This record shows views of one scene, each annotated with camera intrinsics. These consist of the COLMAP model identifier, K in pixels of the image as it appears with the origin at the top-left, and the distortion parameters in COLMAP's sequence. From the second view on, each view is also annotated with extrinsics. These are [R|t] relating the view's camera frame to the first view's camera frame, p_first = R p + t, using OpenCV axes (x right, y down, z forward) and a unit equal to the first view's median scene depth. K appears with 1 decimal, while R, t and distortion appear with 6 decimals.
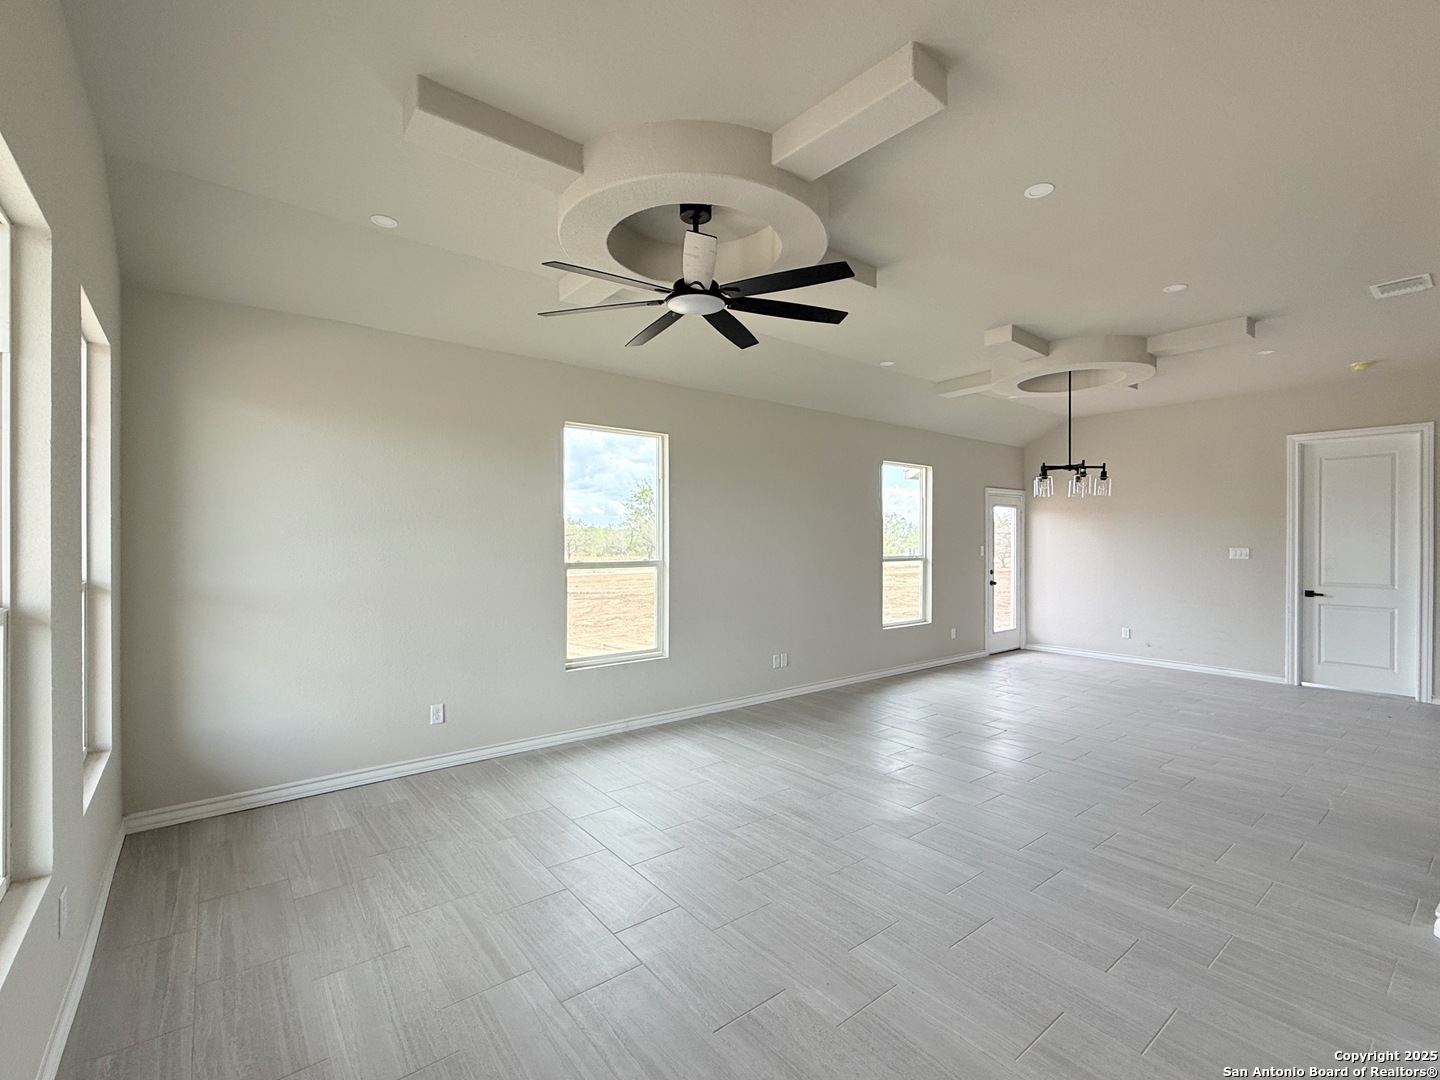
lens RADIAL K [[648.4, 0, 721.2], [0, 648.4, 541.1], [0, 0, 1]] dist [0.000102, 0.000015]
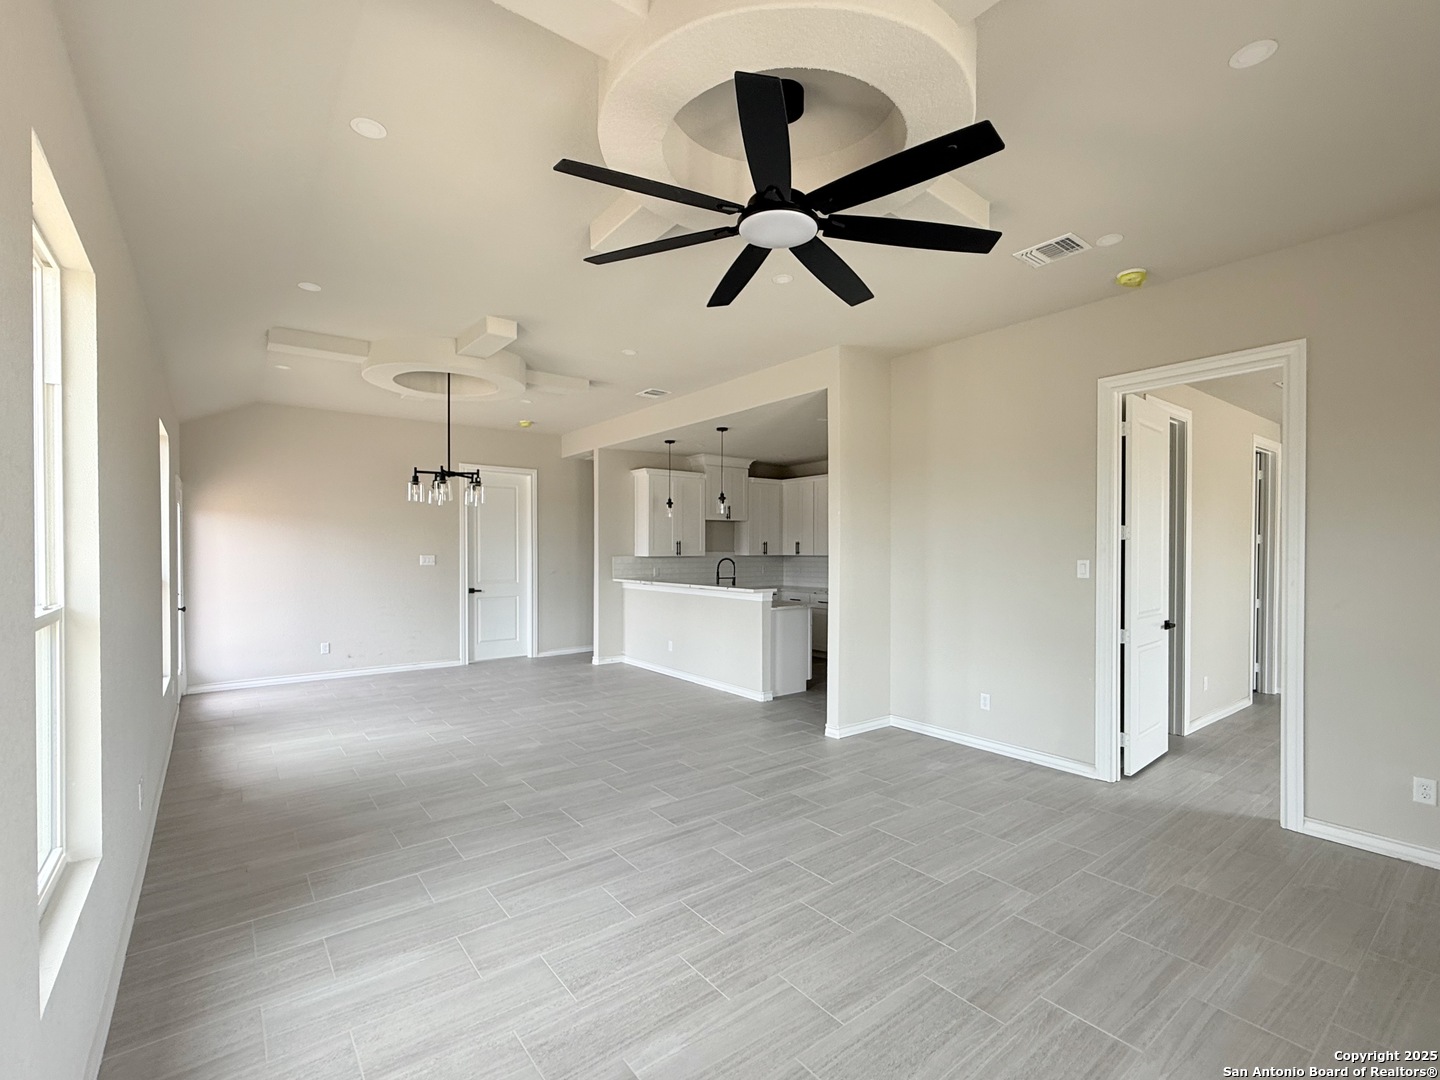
lens RADIAL K [[655.4, 0, 719.5], [0, 655.4, 553.7], [0, 0, 1]] dist [-0.000463, 0.000045]
pose [[0.014479, -0.010447, 0.999841, -0.744430], [0.003306, 0.999940, 0.010400, -0.006035], [-0.999890, 0.003155, 0.014513, 1.001965]]
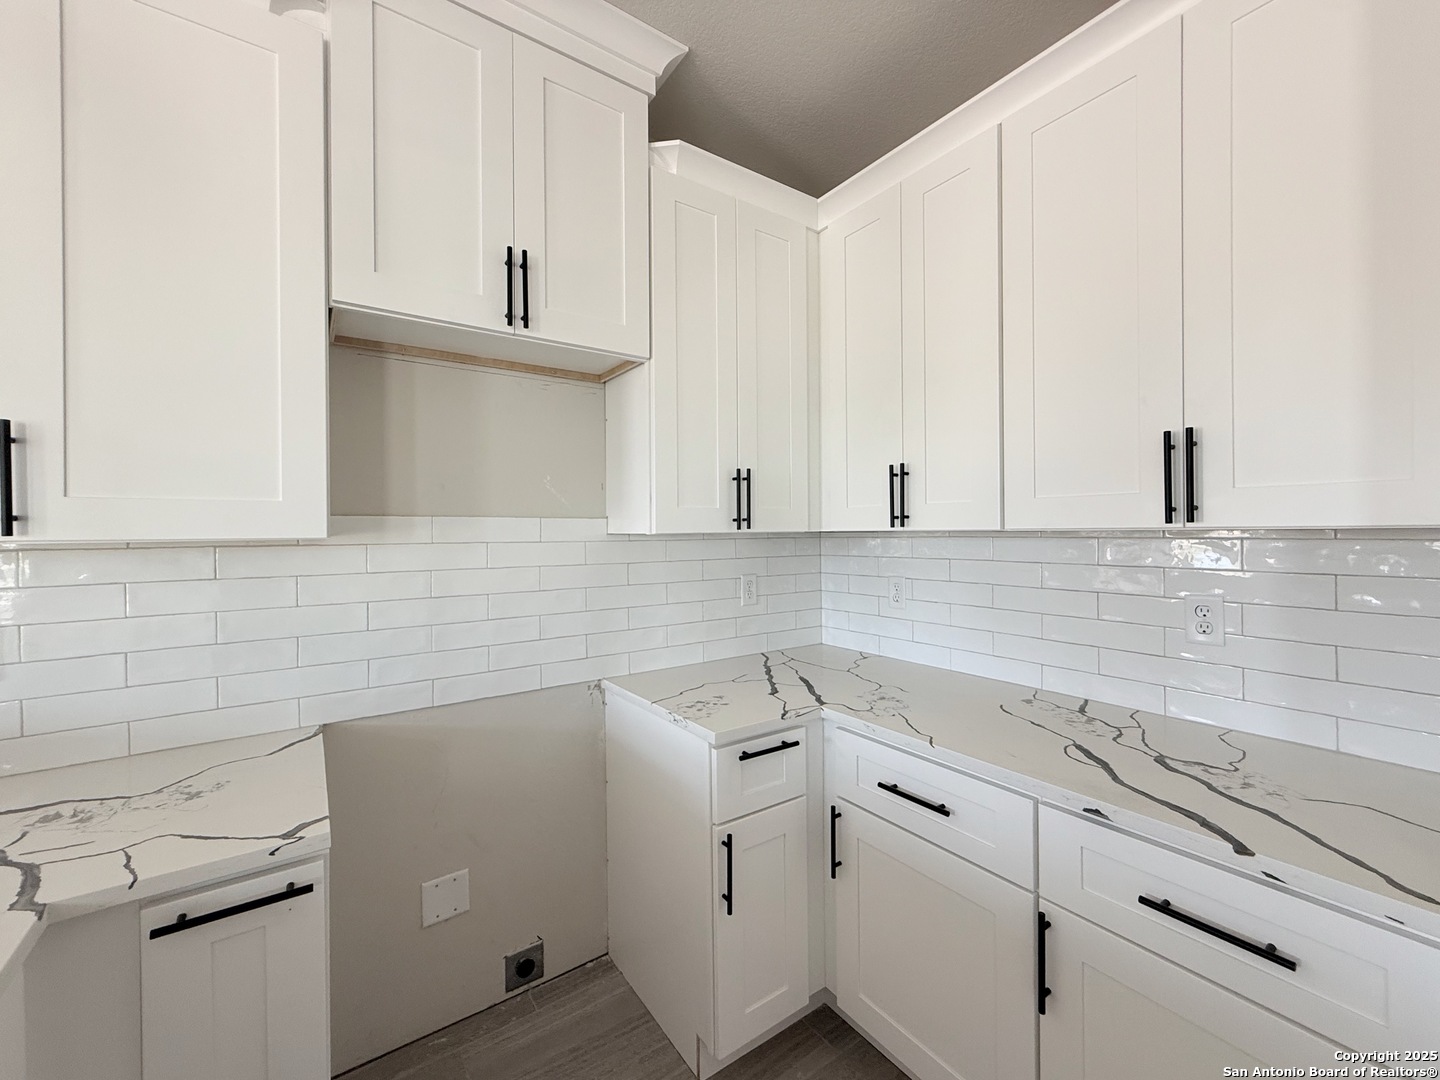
lens RADIAL K [[584.6, 0, 715.4], [0, 584.6, 530.4], [0, 0, 1]] dist [0.000296, 0.000033]
pose [[0.061116, -0.005260, 0.998117, 1.624524], [0.012282, 0.999914, 0.004518, 0.027458], [-0.998055, 0.011983, 0.061175, 0.832040]]
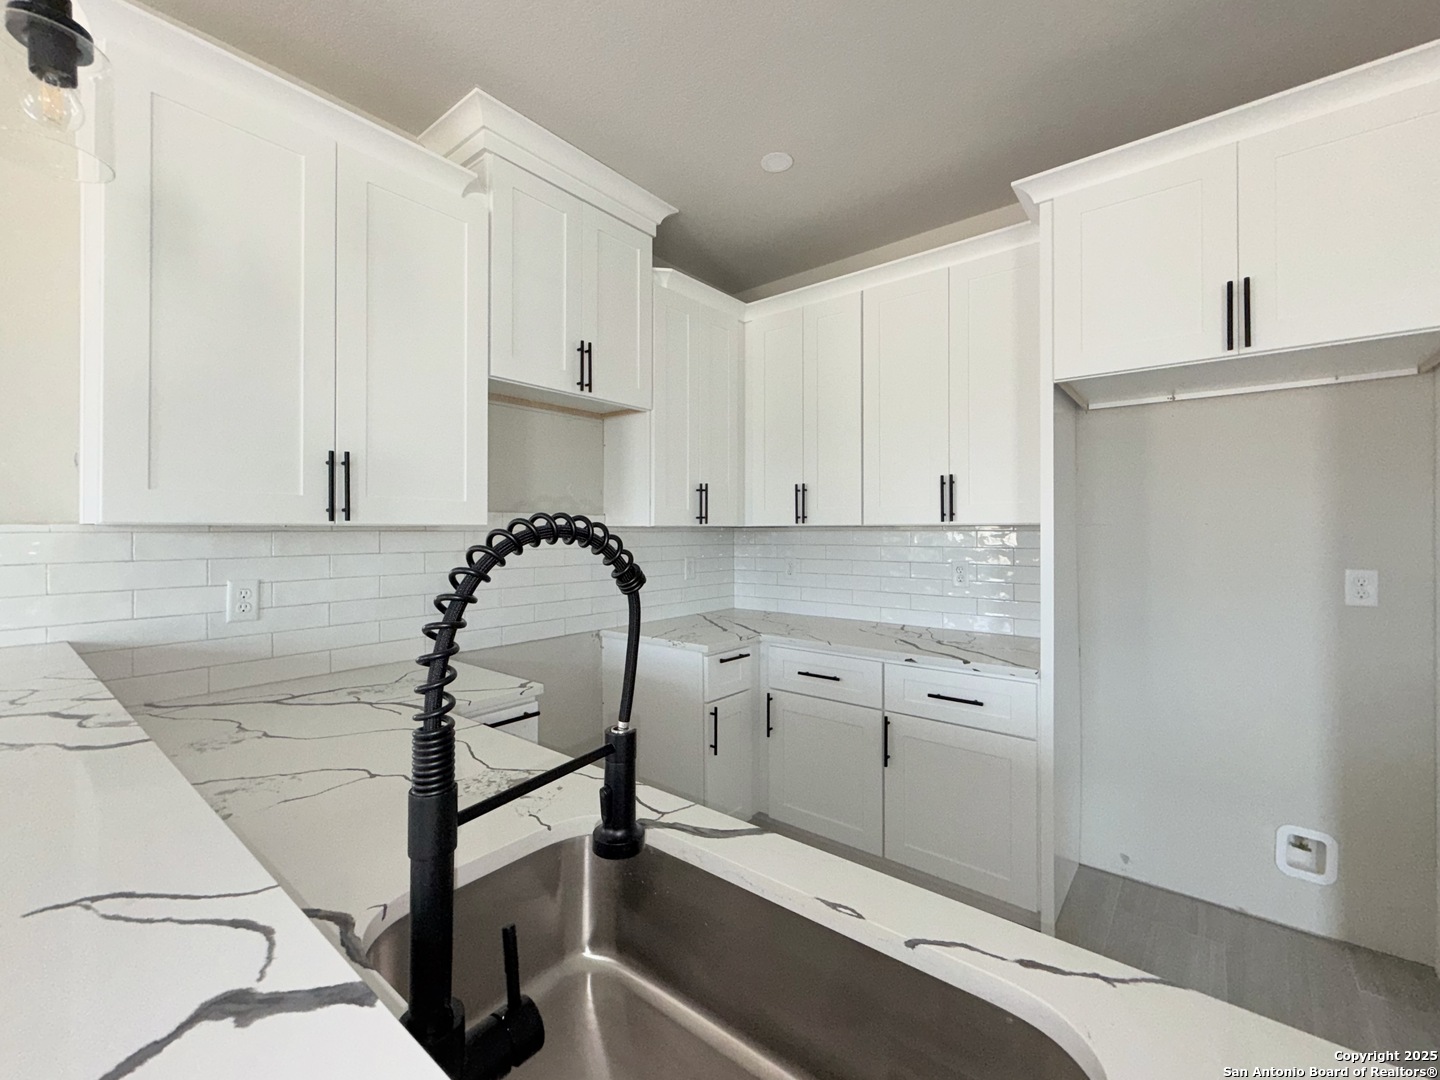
lens RADIAL K [[610.9, 0, 716.9], [0, 610.9, 524.3], [0, 0, 1]] dist [-0.000305, -0.000059]
pose [[-0.216345, 0.005601, 0.976301, 1.326060], [0.003203, 0.999982, -0.005027, 0.034285], [-0.976312, 0.002040, -0.216359, 1.009335]]
